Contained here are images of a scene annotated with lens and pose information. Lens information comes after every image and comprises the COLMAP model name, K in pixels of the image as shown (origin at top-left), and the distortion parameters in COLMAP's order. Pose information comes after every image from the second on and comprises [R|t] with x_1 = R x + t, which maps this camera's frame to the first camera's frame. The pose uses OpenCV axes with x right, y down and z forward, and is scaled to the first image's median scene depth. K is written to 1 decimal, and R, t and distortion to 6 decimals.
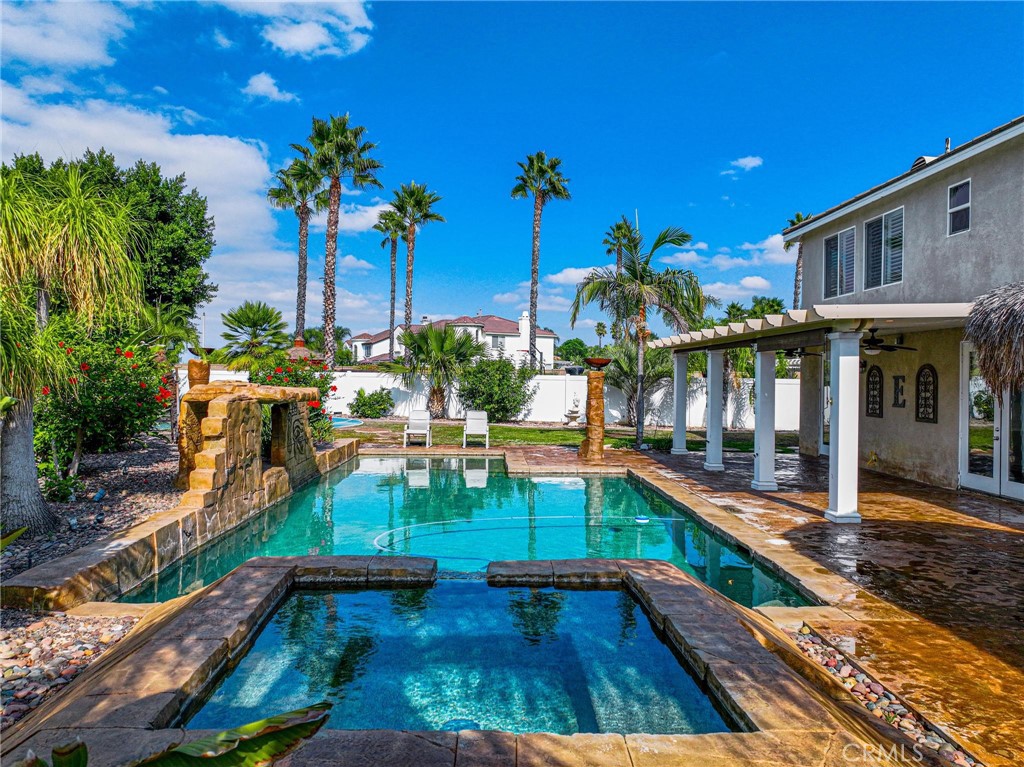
lens RADIAL K [[718.0, 0, 508.5], [0, 718.0, 382.5], [0, 0, 1]] dist [-0.005862, 0.009492]
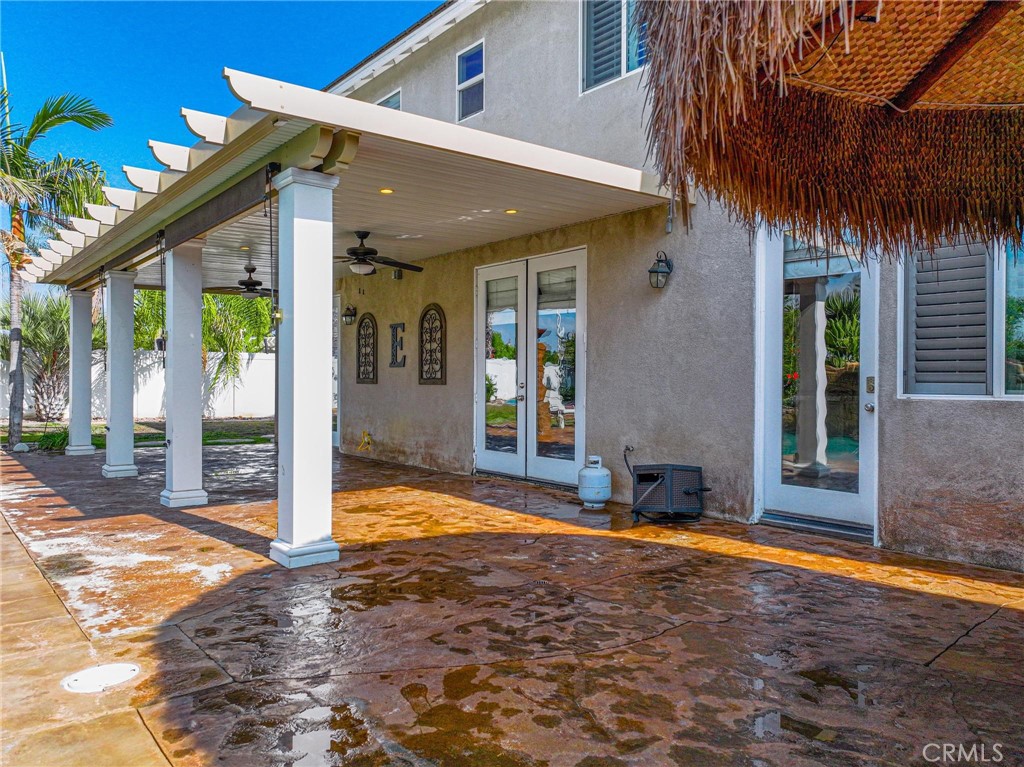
lens RADIAL K [[718.0, 0, 509.9], [0, 718.0, 382.1], [0, 0, 1]] dist [-0.005862, 0.009492]
pose [[0.788475, -0.007745, 0.615018, 0.205121], [0.008718, 0.999961, 0.001417, 0.053897], [-0.615005, 0.004244, 0.788512, 0.391963]]
